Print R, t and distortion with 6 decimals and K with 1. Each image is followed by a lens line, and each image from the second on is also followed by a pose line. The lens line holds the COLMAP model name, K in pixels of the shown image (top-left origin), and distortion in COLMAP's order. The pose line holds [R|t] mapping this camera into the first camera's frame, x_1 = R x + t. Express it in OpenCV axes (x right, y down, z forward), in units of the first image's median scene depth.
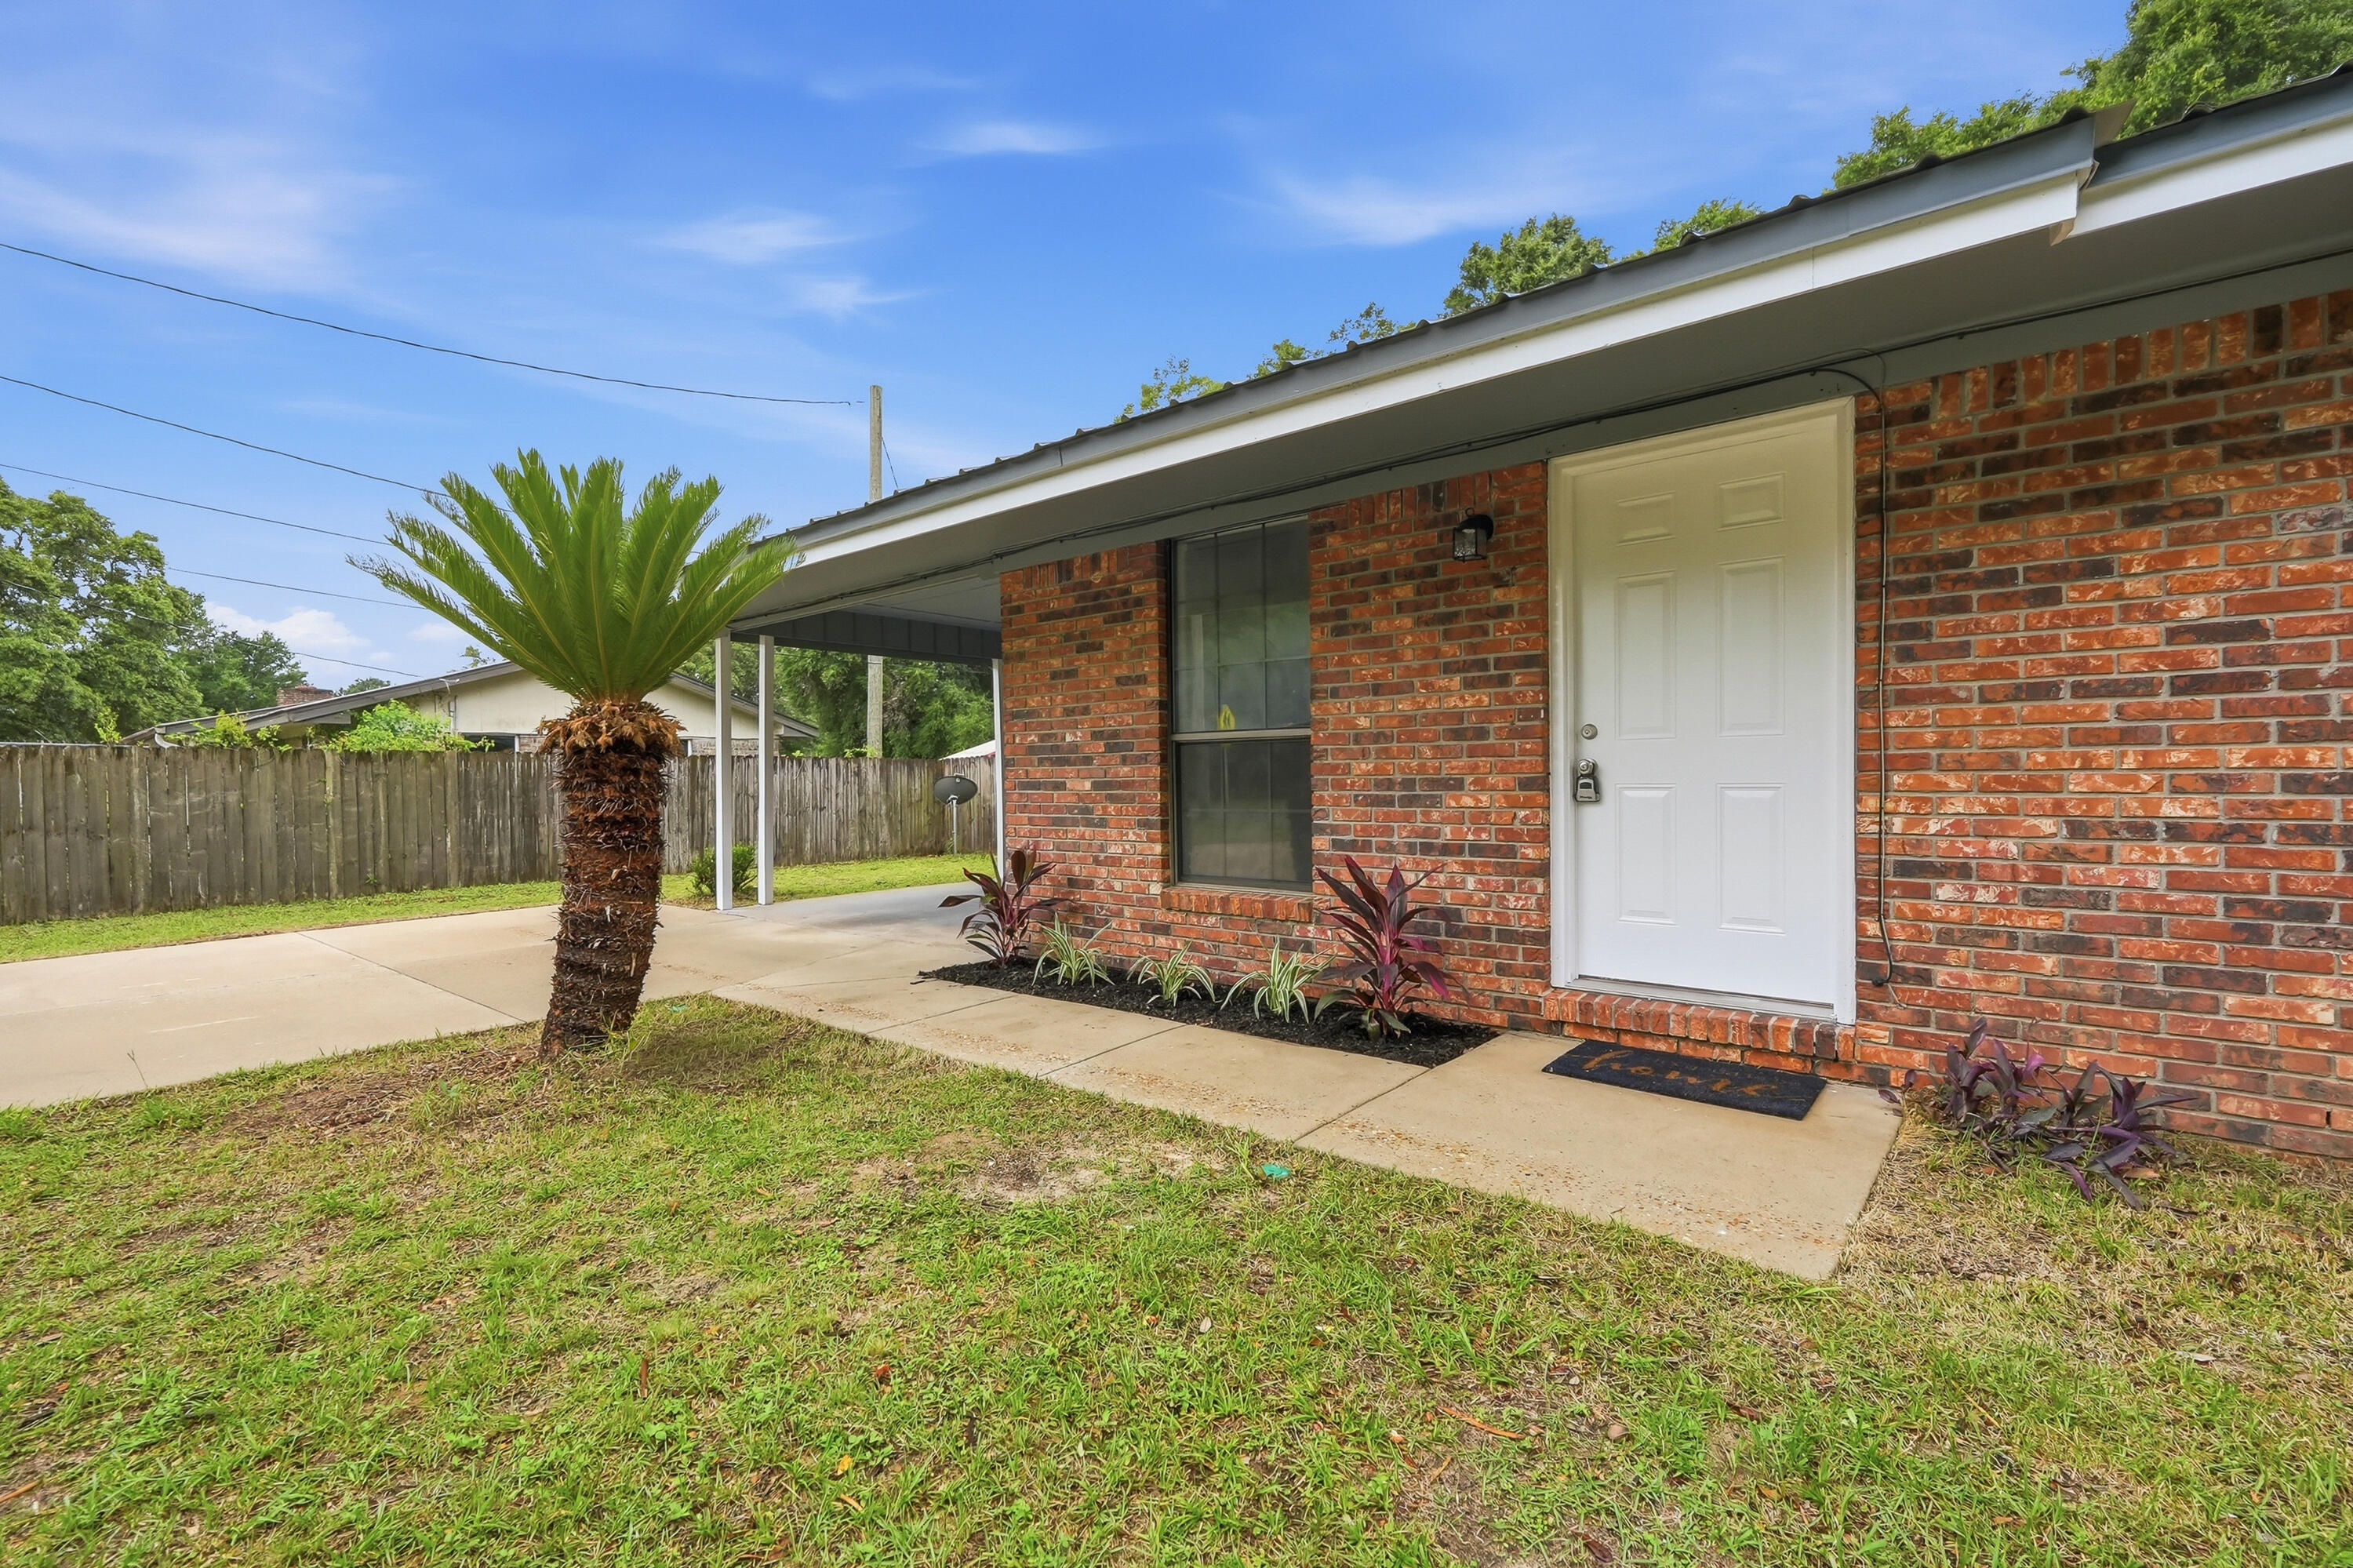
lens RADIAL K [[998.8, 0, 1177.3], [0, 998.8, 804.6], [0, 0, 1]] dist [-0.003562, 0.001238]
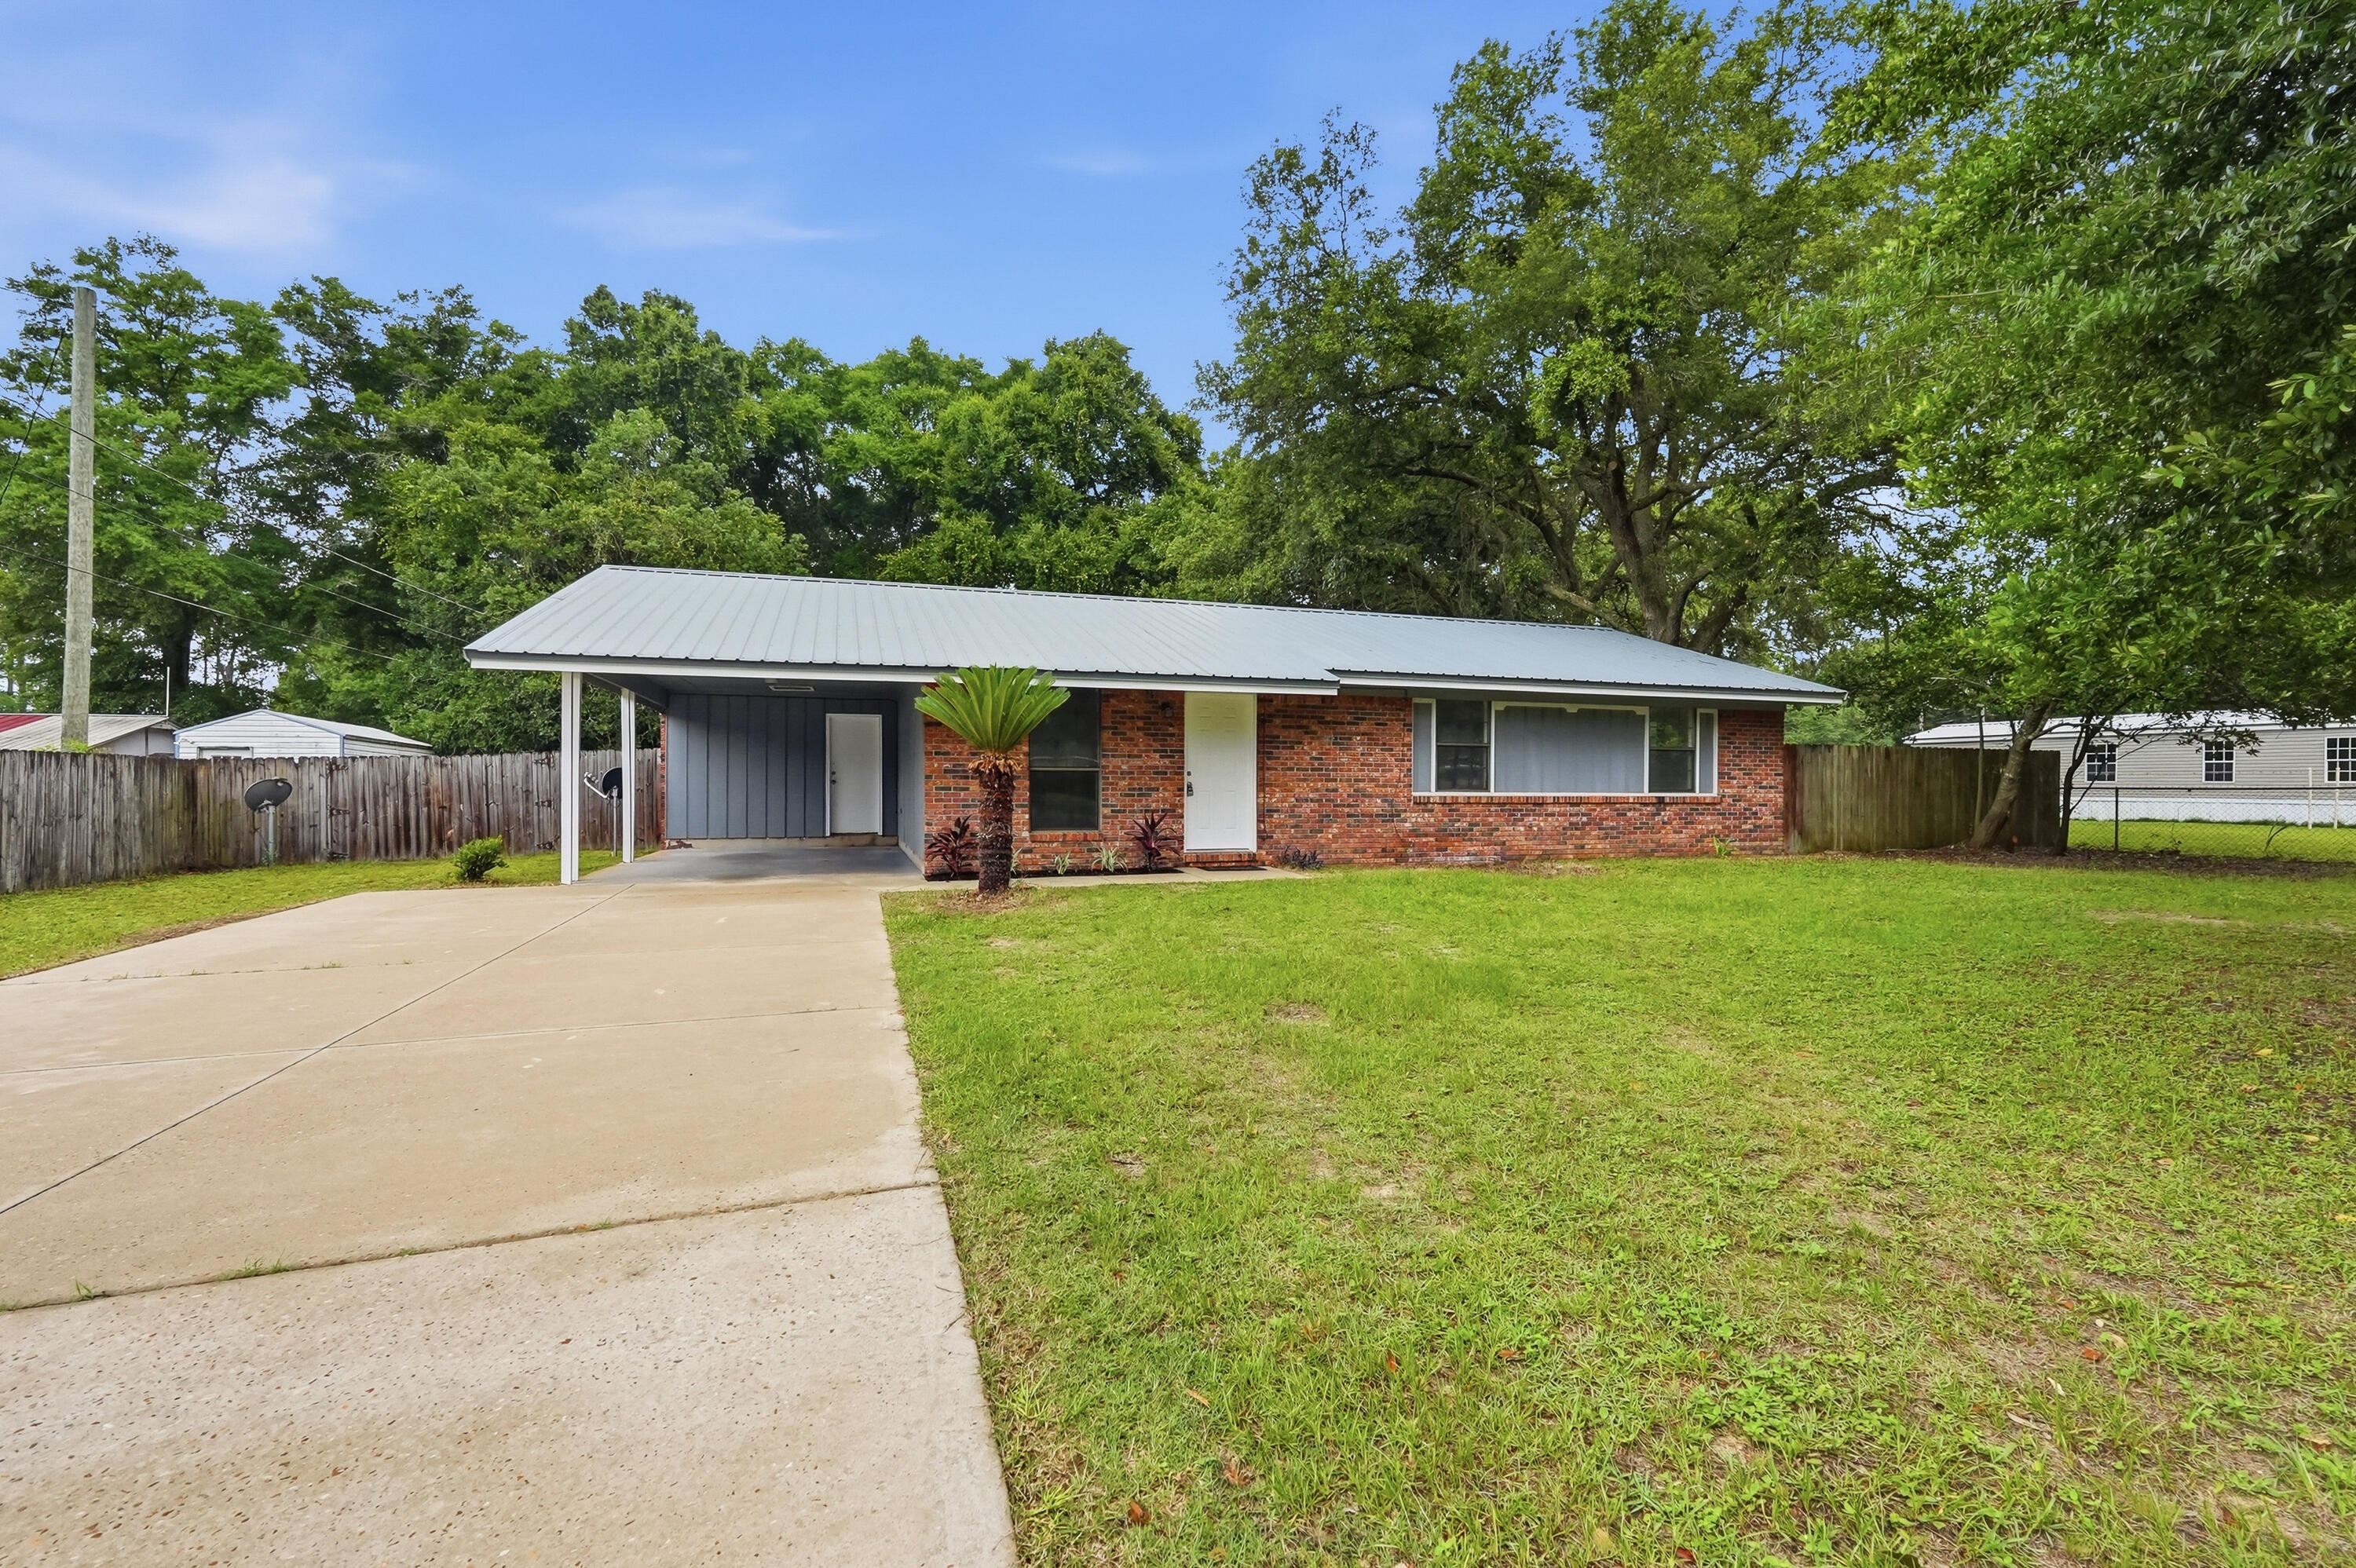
lens RADIAL K [[999.9, 0, 1172.9], [0, 999.9, 798.7], [0, 0, 1]] dist [-0.003562, 0.001238]
pose [[0.545176, 0.003072, 0.838316, -1.784616], [0.013946, 0.999822, -0.012734, 0.037246], [-0.838206, 0.018633, 0.545036, -0.549717]]
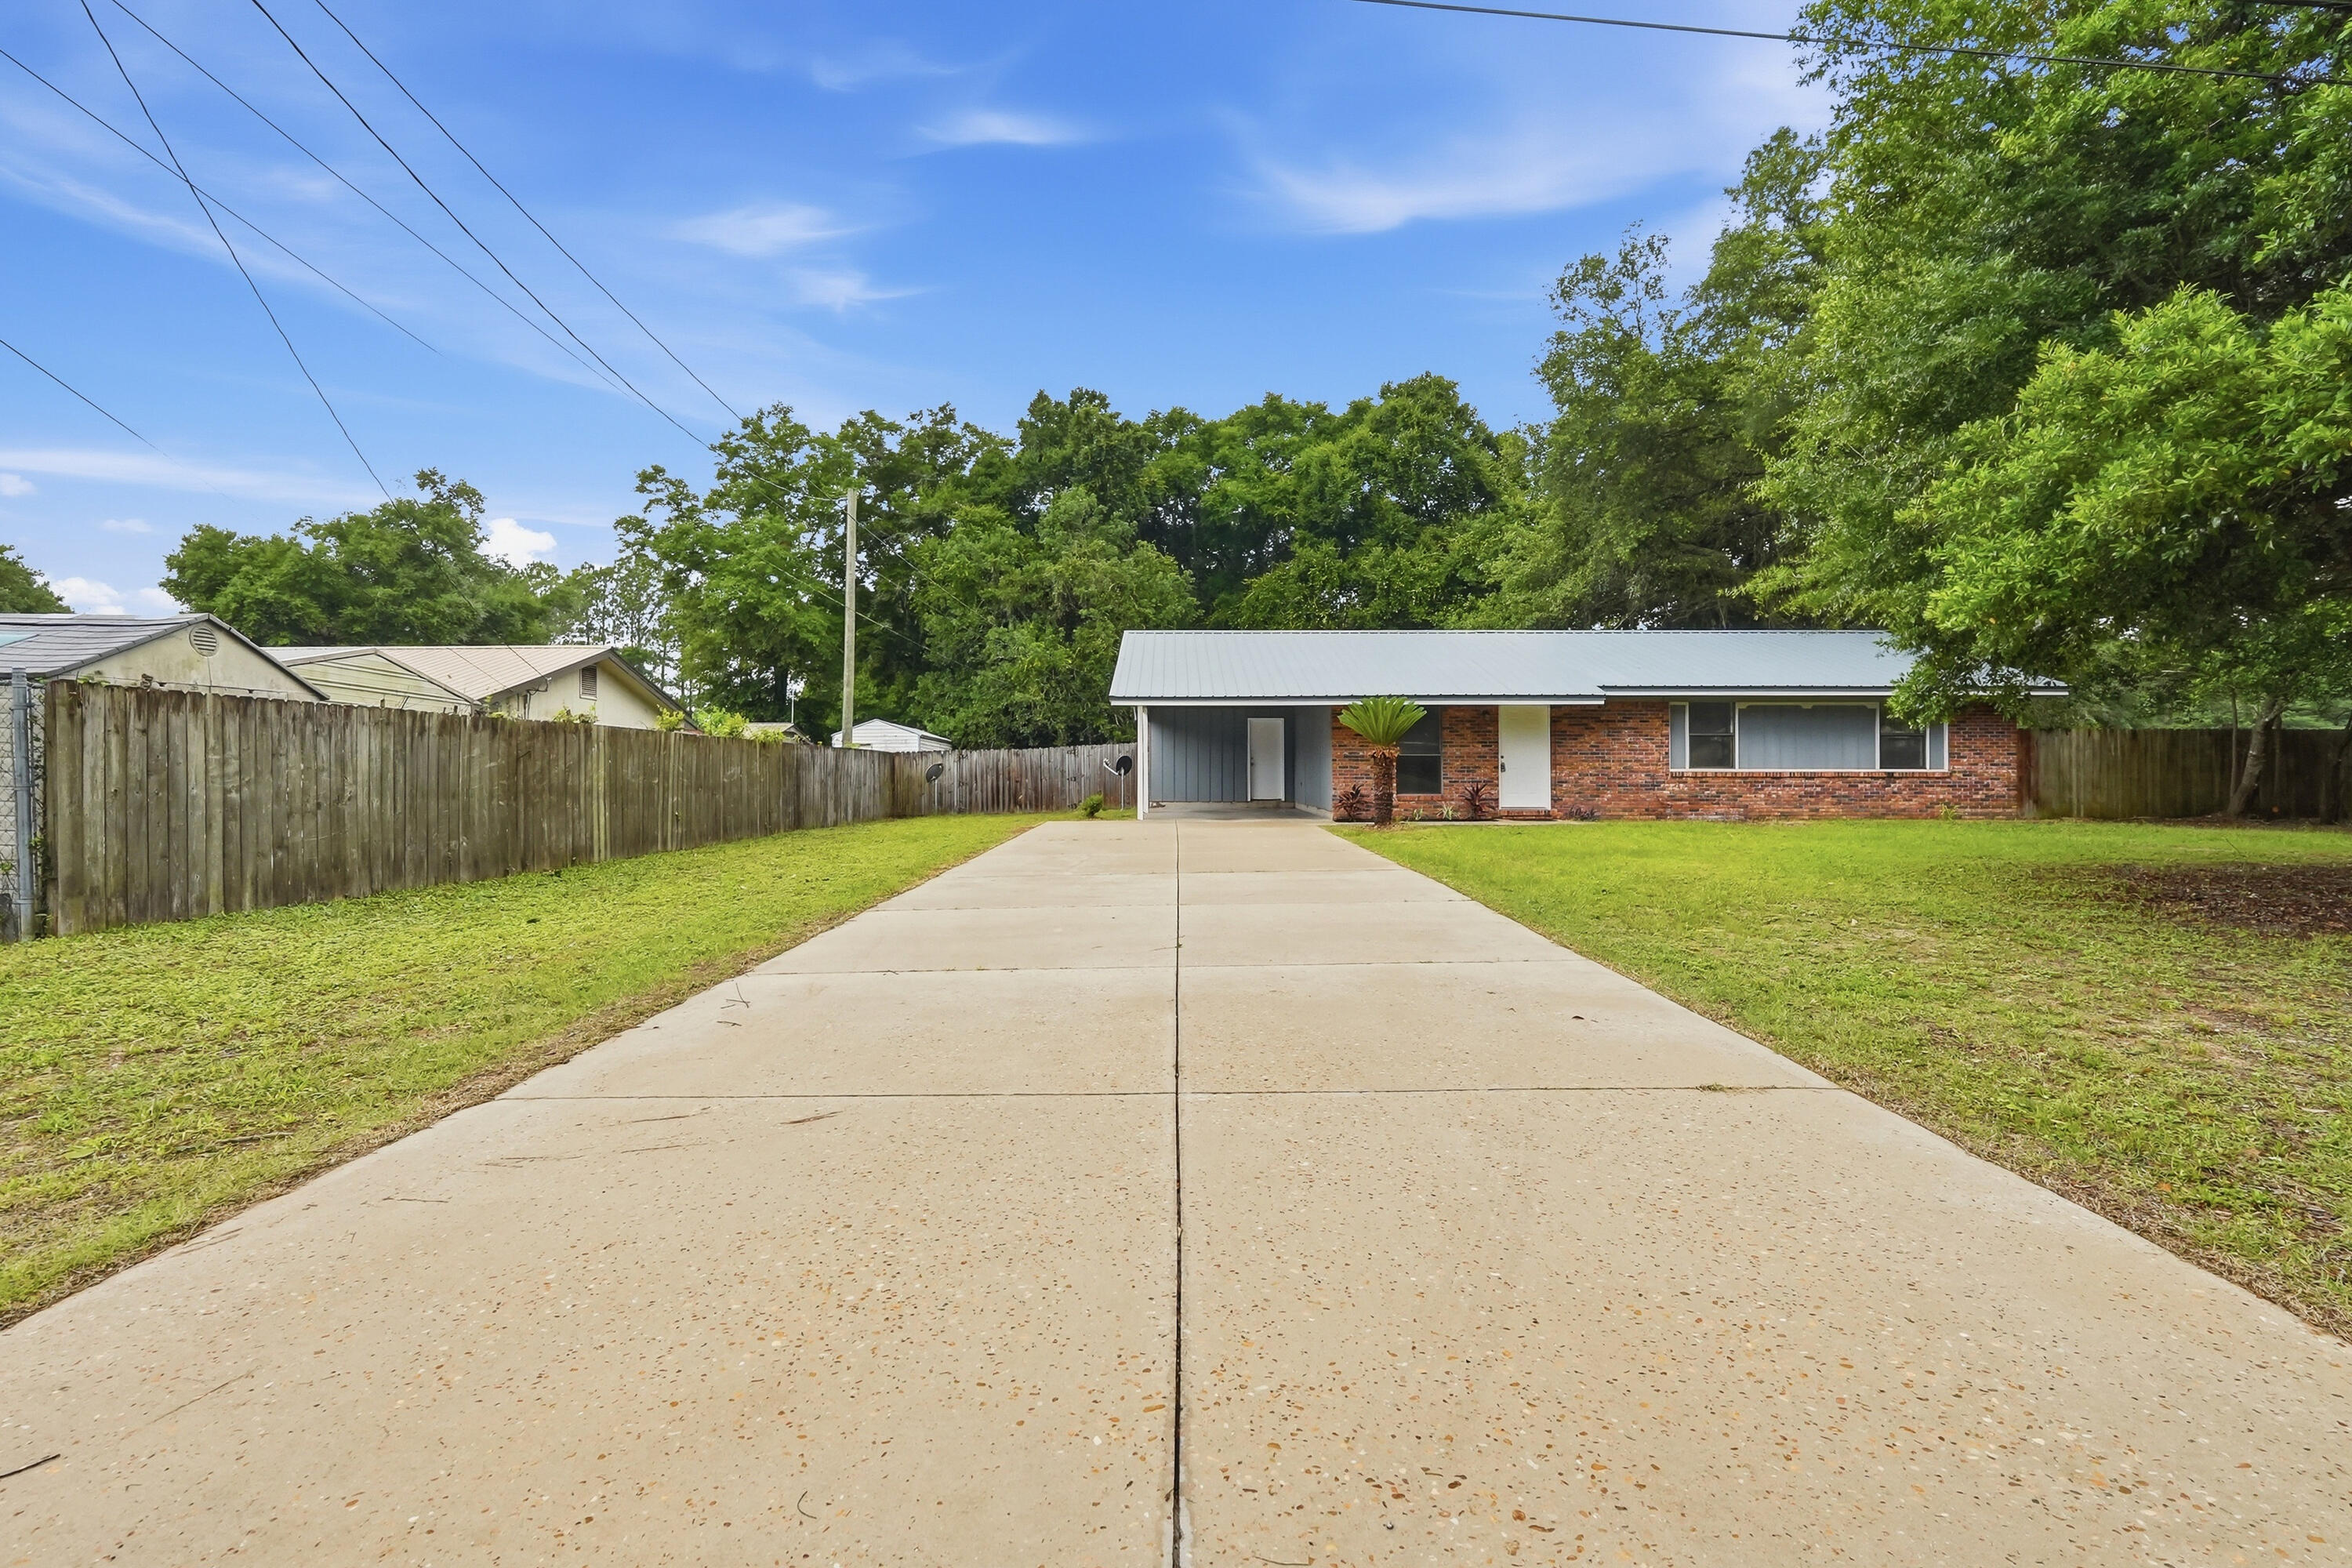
lens RADIAL K [[998.3, 0, 1169.0], [0, 998.3, 768.0], [0, 0, 1]] dist [-0.003562, 0.001238]
pose [[0.783351, 0.010974, 0.621483, -3.000475], [0.009049, 0.999537, -0.029055, 0.082618], [-0.621514, 0.028384, 0.782889, -1.392660]]
